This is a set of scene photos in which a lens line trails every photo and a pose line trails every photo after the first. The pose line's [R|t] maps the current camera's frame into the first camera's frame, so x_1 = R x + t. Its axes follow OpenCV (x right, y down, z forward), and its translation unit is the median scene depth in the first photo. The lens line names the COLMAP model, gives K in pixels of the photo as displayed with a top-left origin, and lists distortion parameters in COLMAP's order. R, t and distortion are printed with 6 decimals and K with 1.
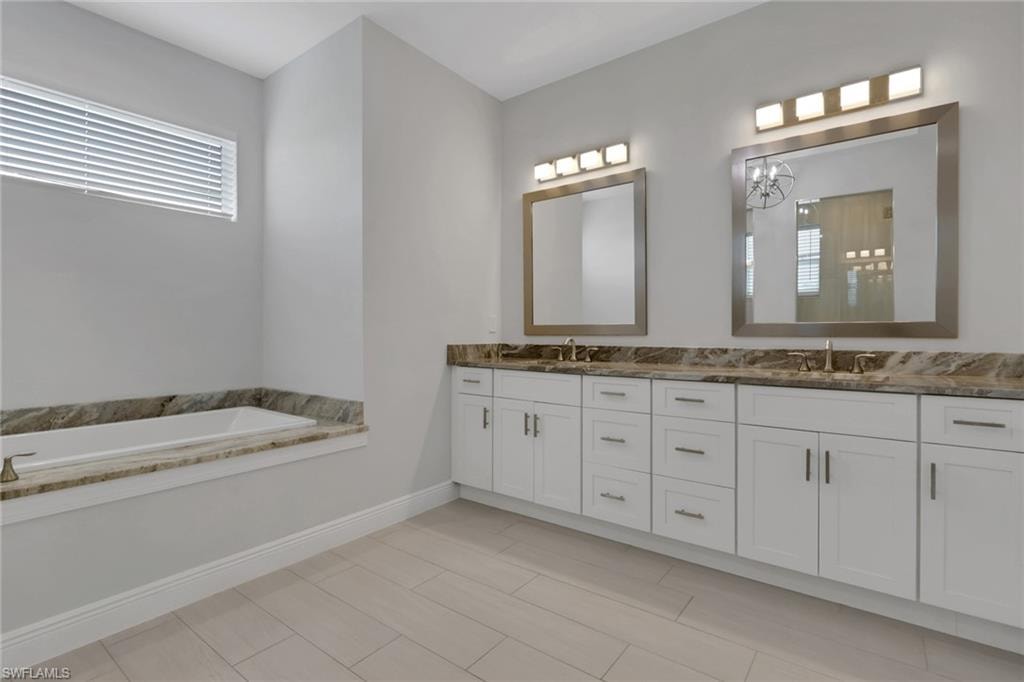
lens RADIAL K [[488.2, 0, 517.1], [0, 488.2, 336.2], [0, 0, 1]] dist [0.001919, -0.001110]
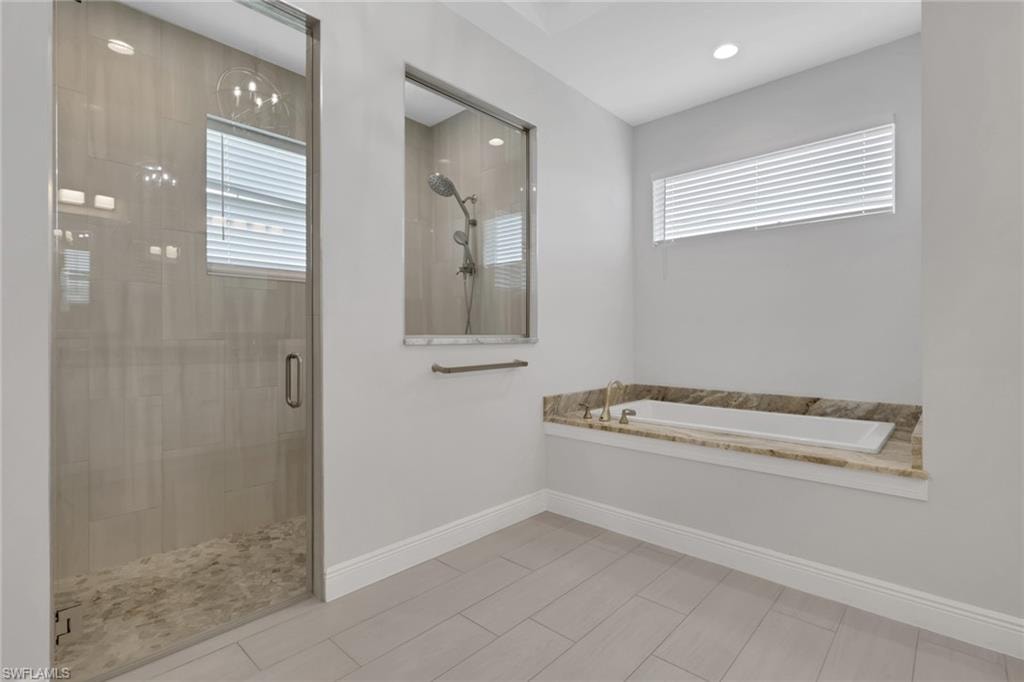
lens RADIAL K [[488.2, 0, 511.3], [0, 488.2, 337.9], [0, 0, 1]] dist [0.001919, -0.001110]
pose [[-0.119565, 0.001335, -0.992826, 0.430443], [-0.007590, 0.999969, 0.002259, -0.005915], [0.992797, 0.007806, -0.119551, 0.469909]]
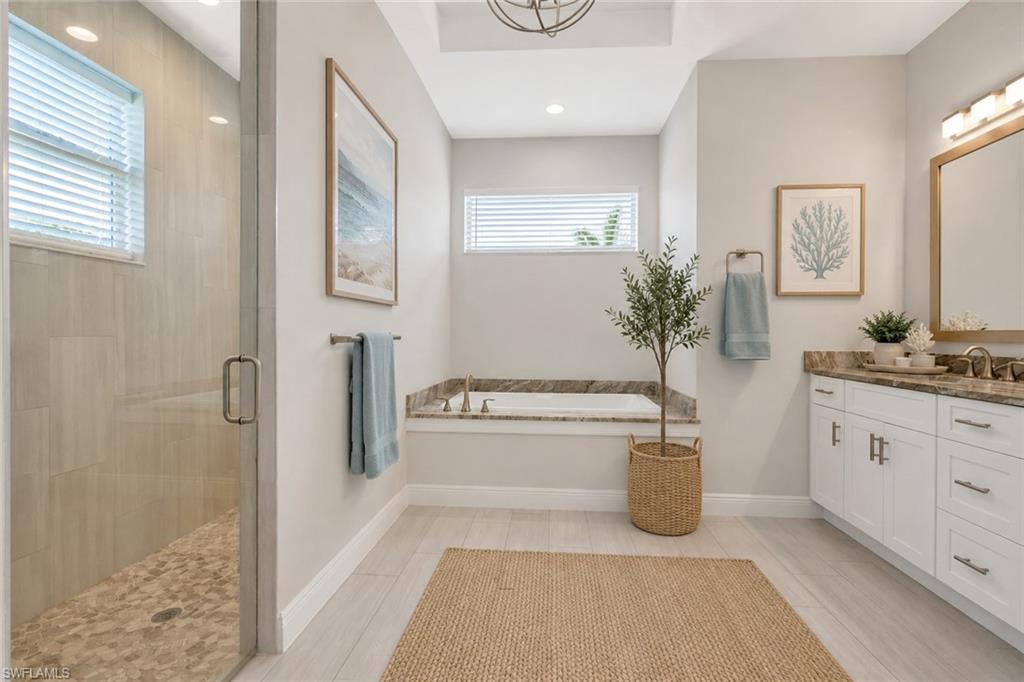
lens RADIAL K [[488.2, 0, 514.3], [0, 488.2, 338.8], [0, 0, 1]] dist [0.001919, -0.001110]
pose [[0.526244, 0.007005, -0.850305, 0.408406], [-0.009857, 0.999949, 0.002138, -0.002327], [0.850277, 0.007256, 0.526286, 0.033965]]
